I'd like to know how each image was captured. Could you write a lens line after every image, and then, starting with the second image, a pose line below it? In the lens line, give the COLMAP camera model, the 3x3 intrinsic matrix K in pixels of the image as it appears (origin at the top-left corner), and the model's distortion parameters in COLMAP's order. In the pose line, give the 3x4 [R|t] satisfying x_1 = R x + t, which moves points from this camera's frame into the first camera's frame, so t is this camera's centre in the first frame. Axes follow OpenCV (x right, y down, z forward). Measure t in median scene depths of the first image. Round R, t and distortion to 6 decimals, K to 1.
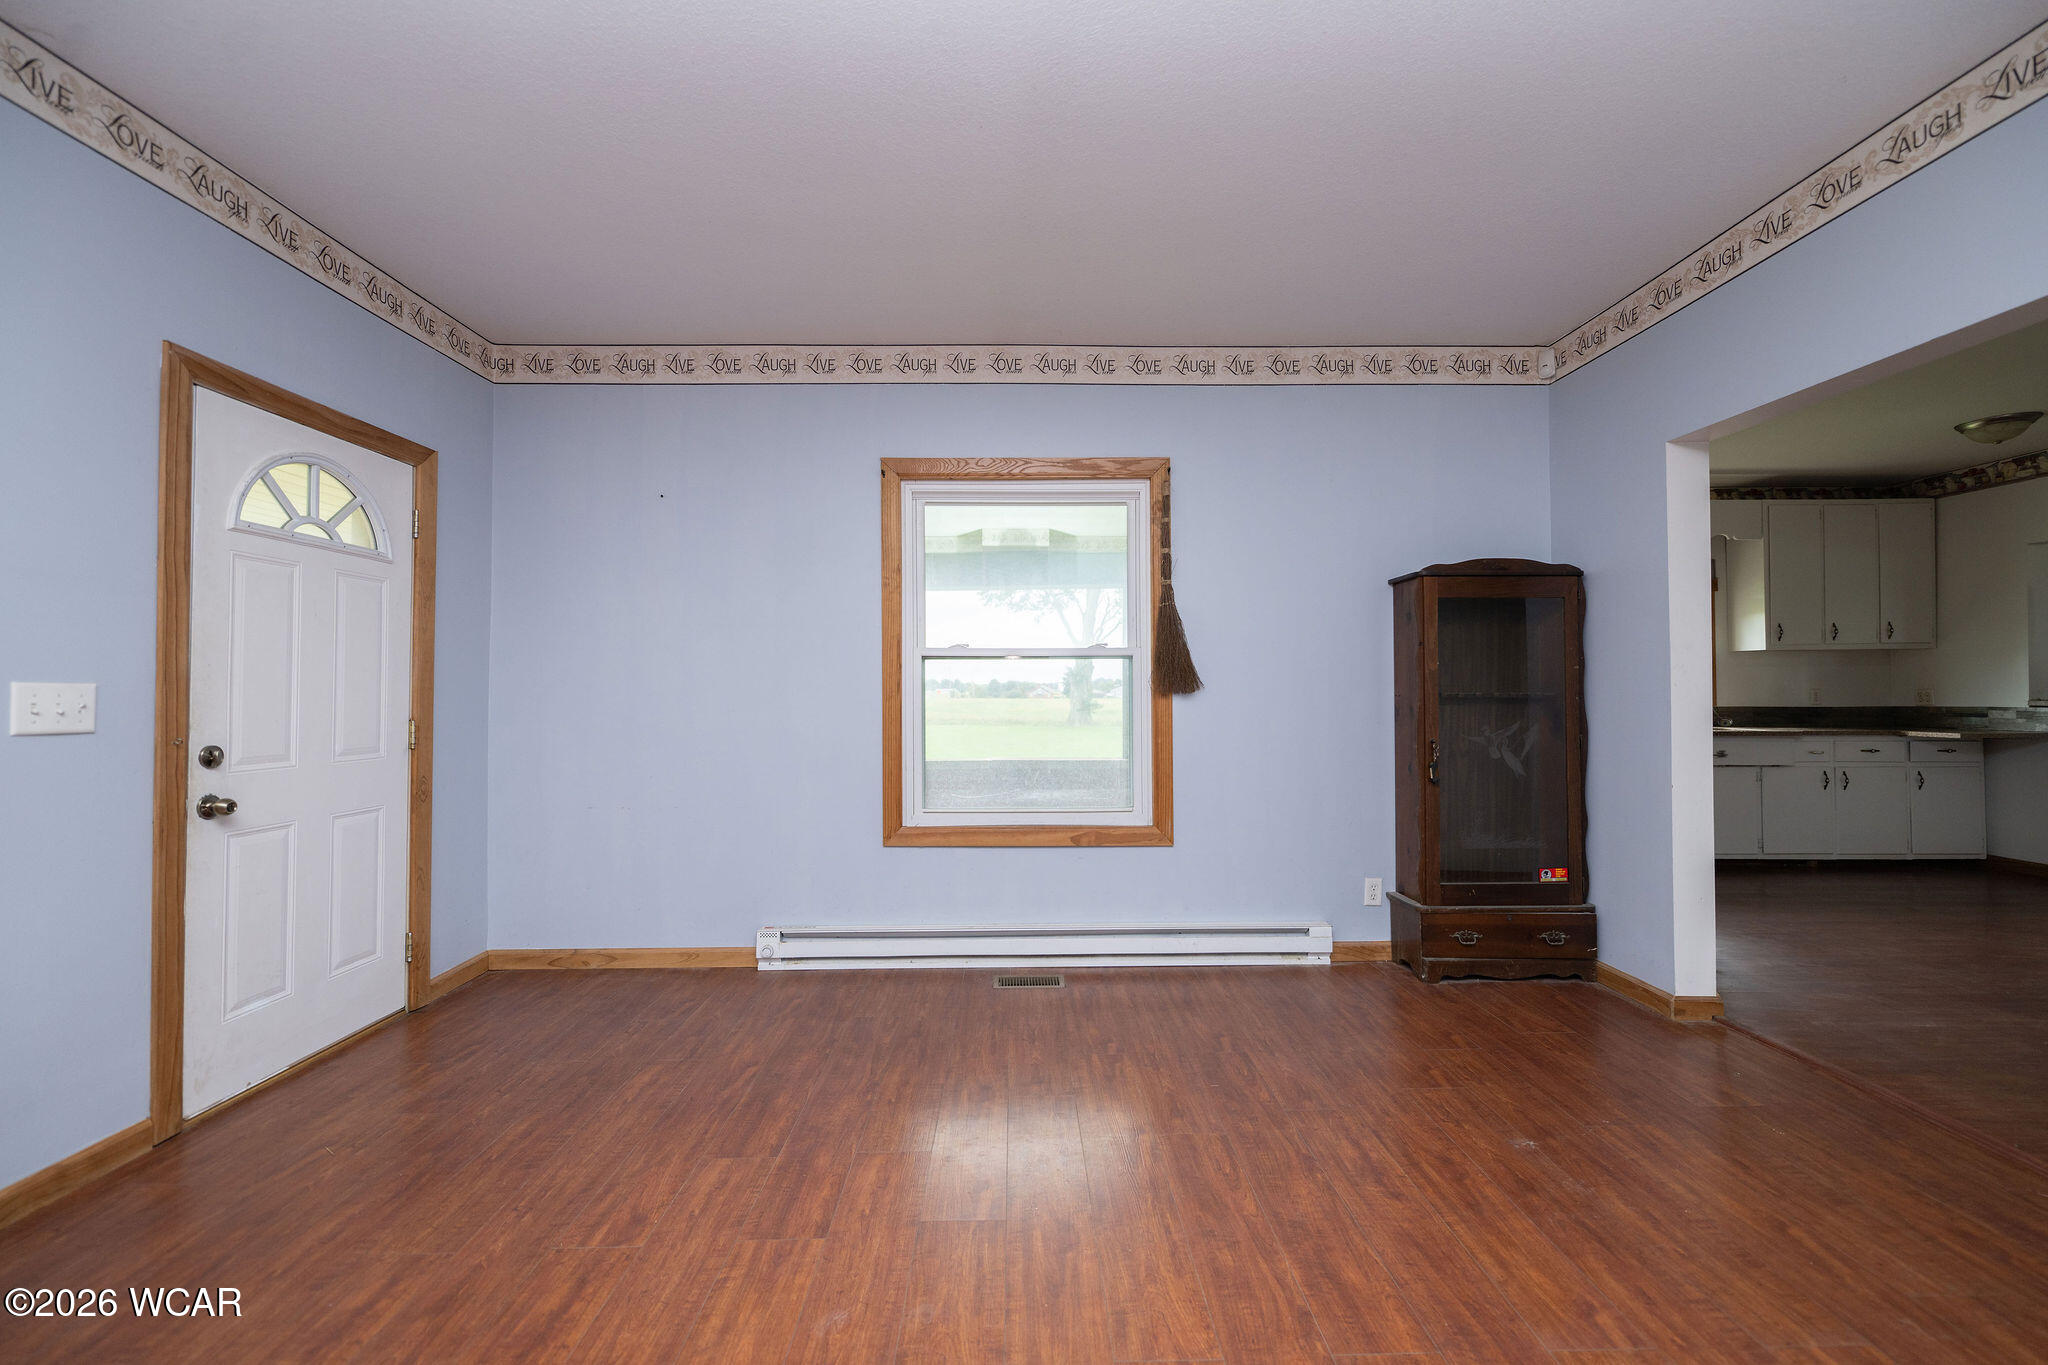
lens RADIAL K [[803.5, 0, 1024.0], [0, 803.5, 682.5], [0, 0, 1]] dist [-0.001647, -0.000223]
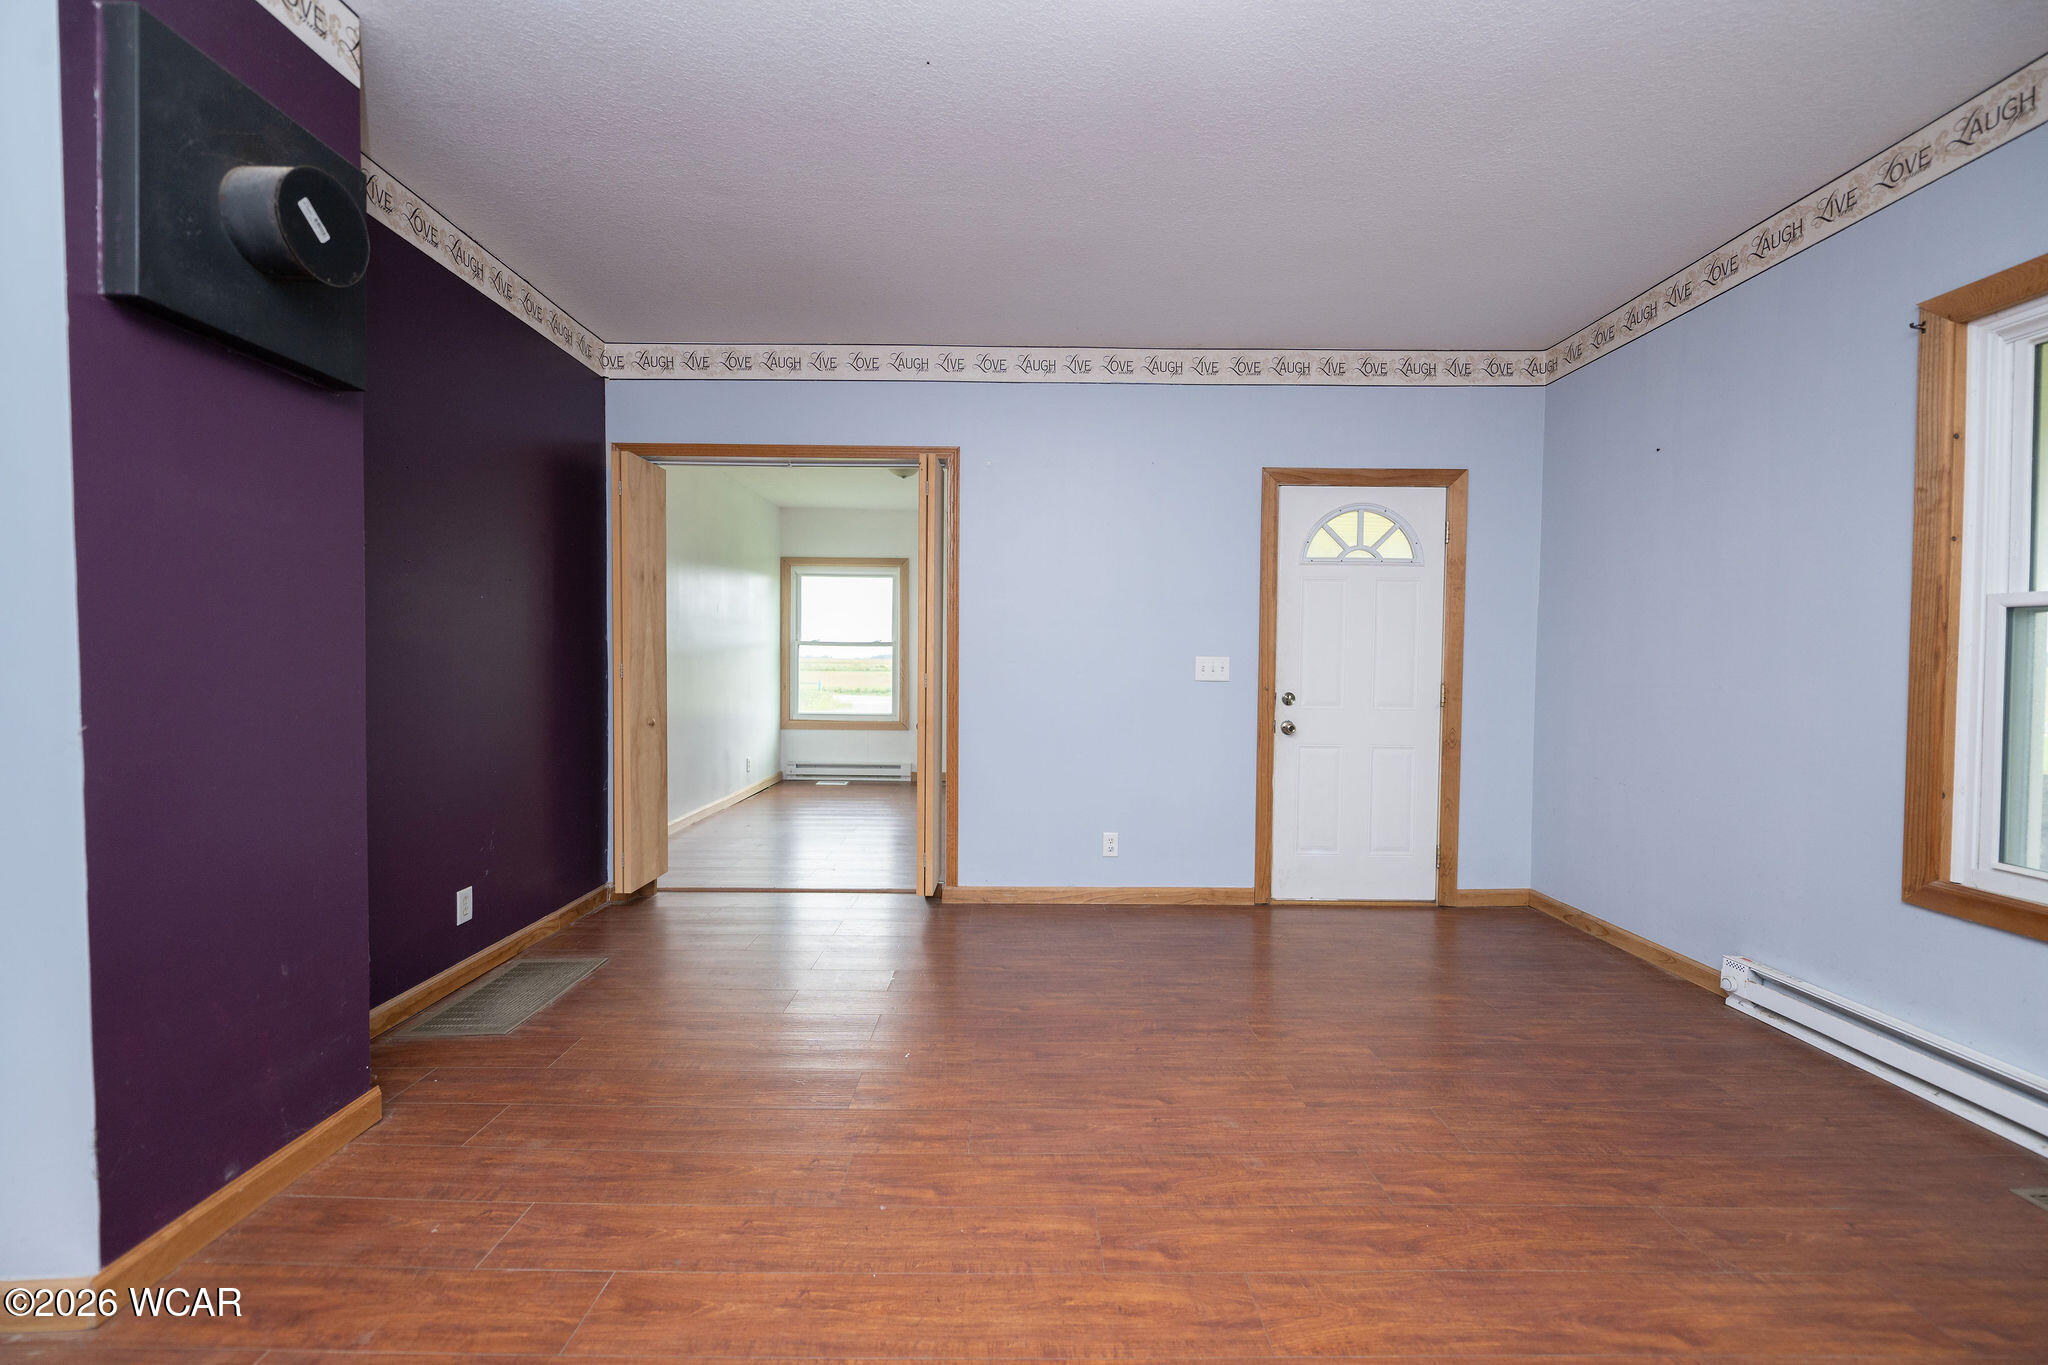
lens RADIAL K [[803.5, 0, 1024.0], [0, 803.5, 682.5], [0, 0, 1]] dist [-0.001647, -0.000223]
pose [[0.003032, 0.028429, -0.999591, 0.608807], [0.002765, 0.999592, 0.028437, 0.005711], [0.999992, -0.002850, 0.002952, 0.360613]]
